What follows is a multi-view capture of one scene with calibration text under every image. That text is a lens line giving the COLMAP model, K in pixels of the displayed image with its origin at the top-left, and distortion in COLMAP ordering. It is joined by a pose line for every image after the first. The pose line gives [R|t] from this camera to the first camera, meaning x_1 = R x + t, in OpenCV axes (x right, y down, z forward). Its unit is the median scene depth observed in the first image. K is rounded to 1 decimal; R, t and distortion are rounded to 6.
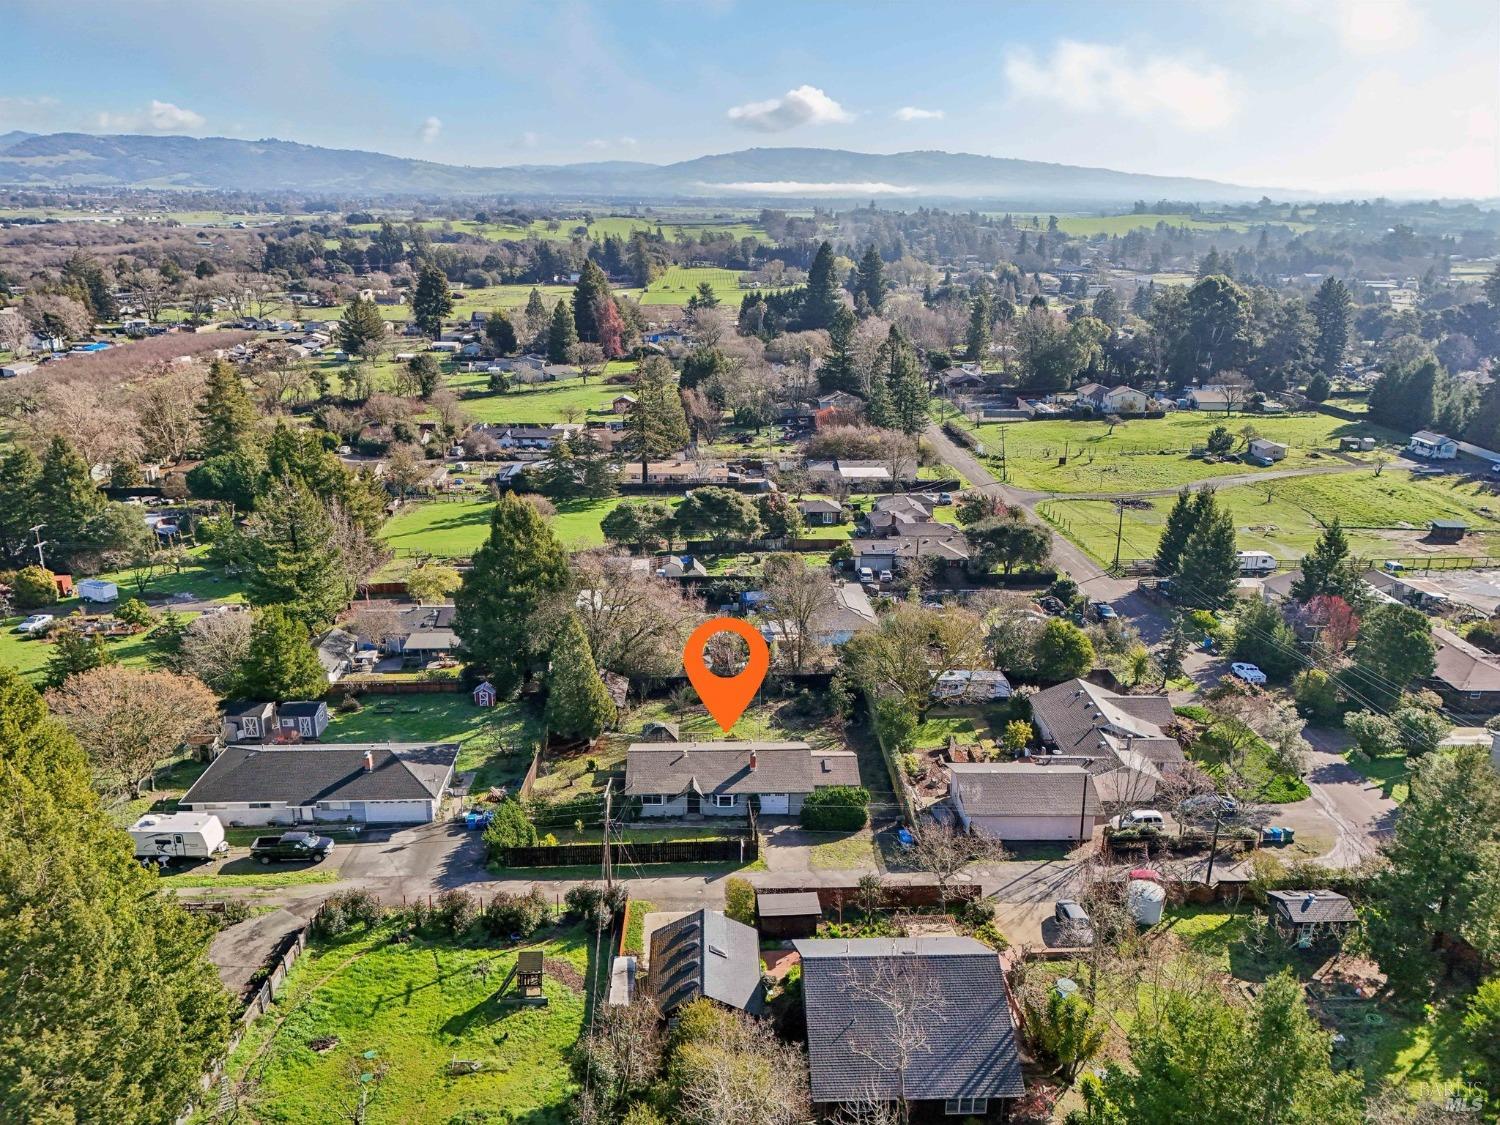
lens RADIAL K [[1103.1, 0, 750.0], [0, 1103.1, 562.5], [0, 0, 1]] dist [0.108641, -0.130339]
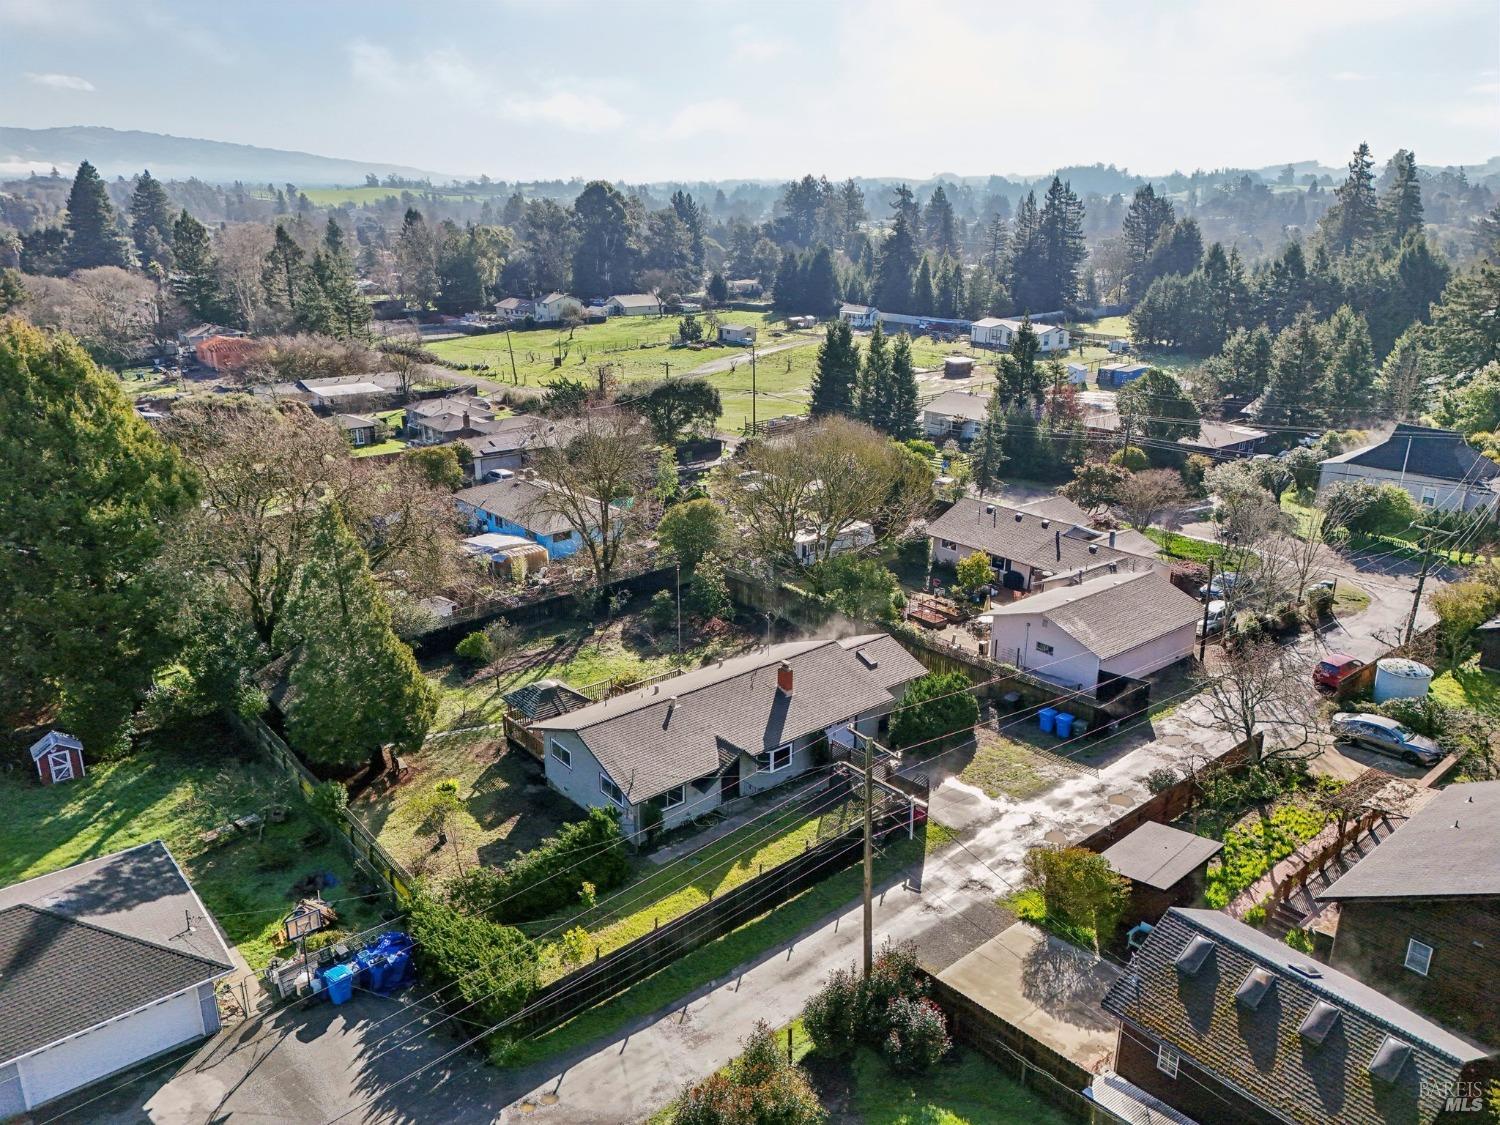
lens RADIAL K [[1103.1, 0, 750.0], [0, 1103.1, 562.5], [0, 0, 1]] dist [0.108641, -0.130339]
pose [[0.792649, -0.200183, 0.575878, -0.307057], [0.196524, 0.978034, 0.069479, 0.073008], [-0.577136, 0.058101, 0.814578, 0.513124]]
